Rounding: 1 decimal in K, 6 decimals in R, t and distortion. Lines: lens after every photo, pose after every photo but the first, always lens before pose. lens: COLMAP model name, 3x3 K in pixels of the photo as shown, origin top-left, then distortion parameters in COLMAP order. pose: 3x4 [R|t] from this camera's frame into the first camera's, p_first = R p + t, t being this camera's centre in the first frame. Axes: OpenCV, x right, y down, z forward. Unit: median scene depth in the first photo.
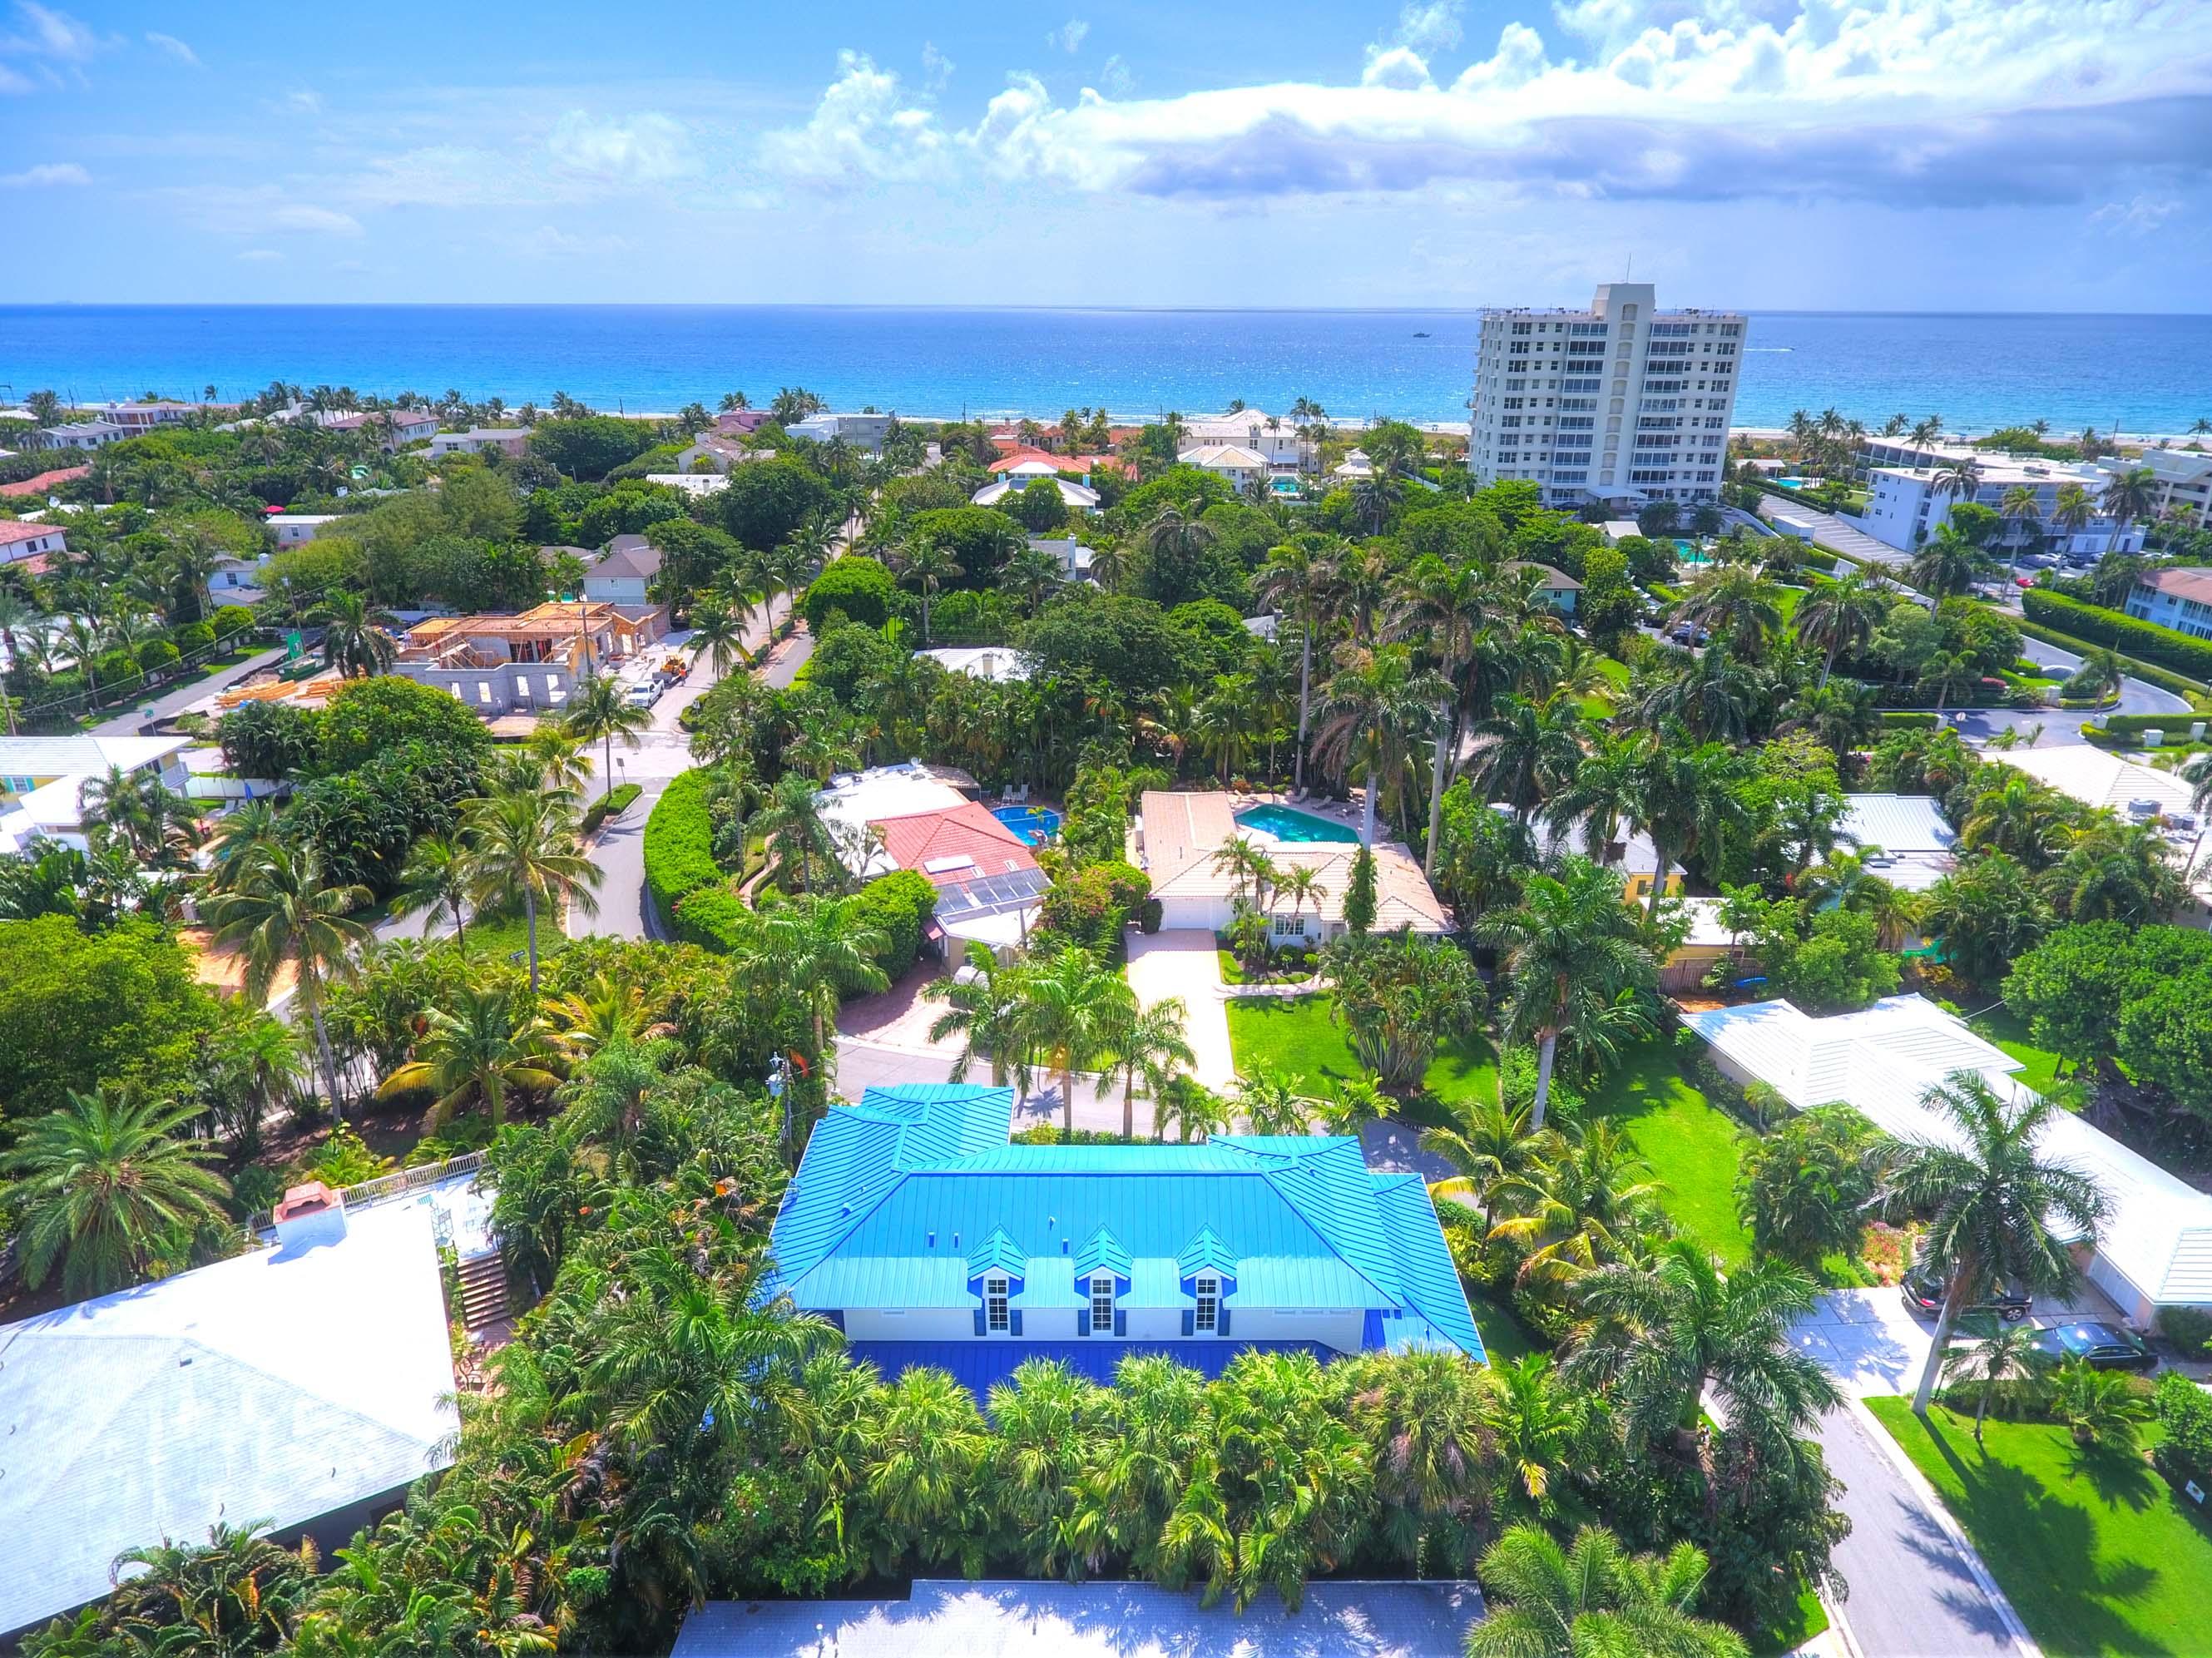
lens RADIAL K [[1303.3, 0, 1106.0], [0, 1303.3, 829.0], [0, 0, 1]] dist [-0.004857, -0.003754]
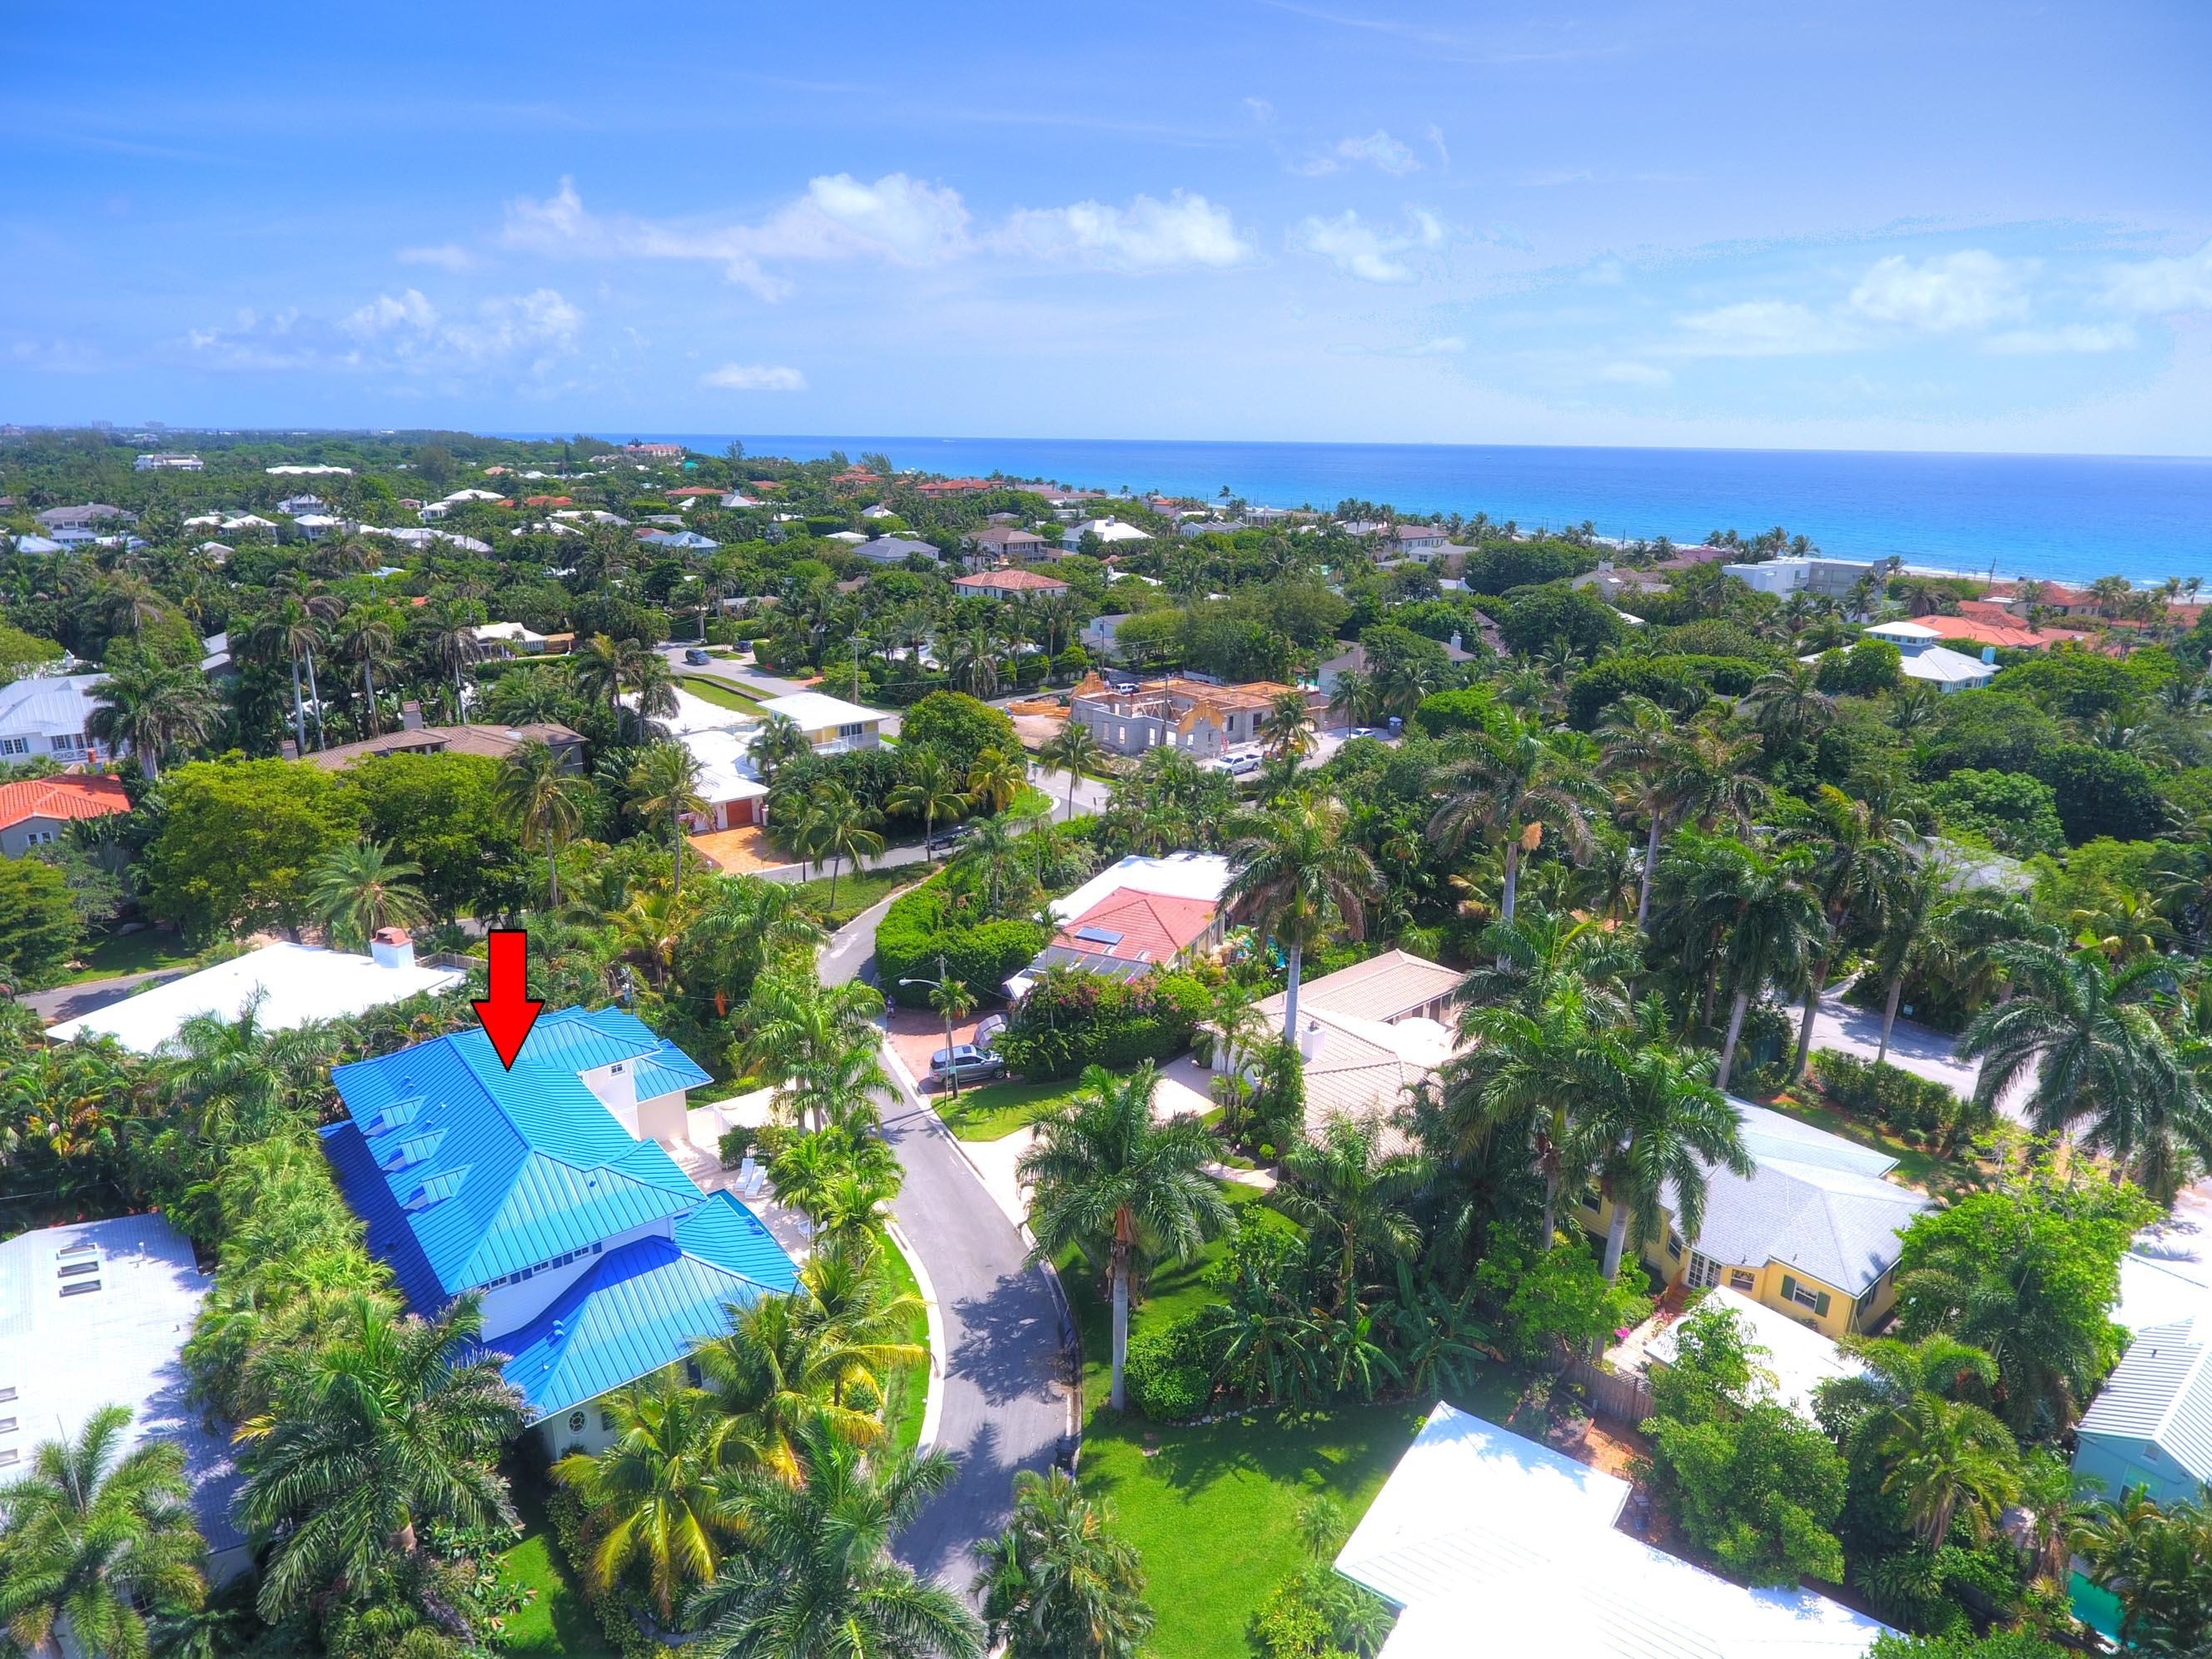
lens RADIAL K [[1303.2, 0, 1106.0], [0, 1303.2, 829.5], [0, 0, 1]] dist [-0.004857, -0.003754]
pose [[0.633559, 0.230444, -0.738579, 0.196939], [-0.303425, 0.952145, 0.036798, -0.028878], [0.711714, 0.200790, 0.673162, 0.092174]]
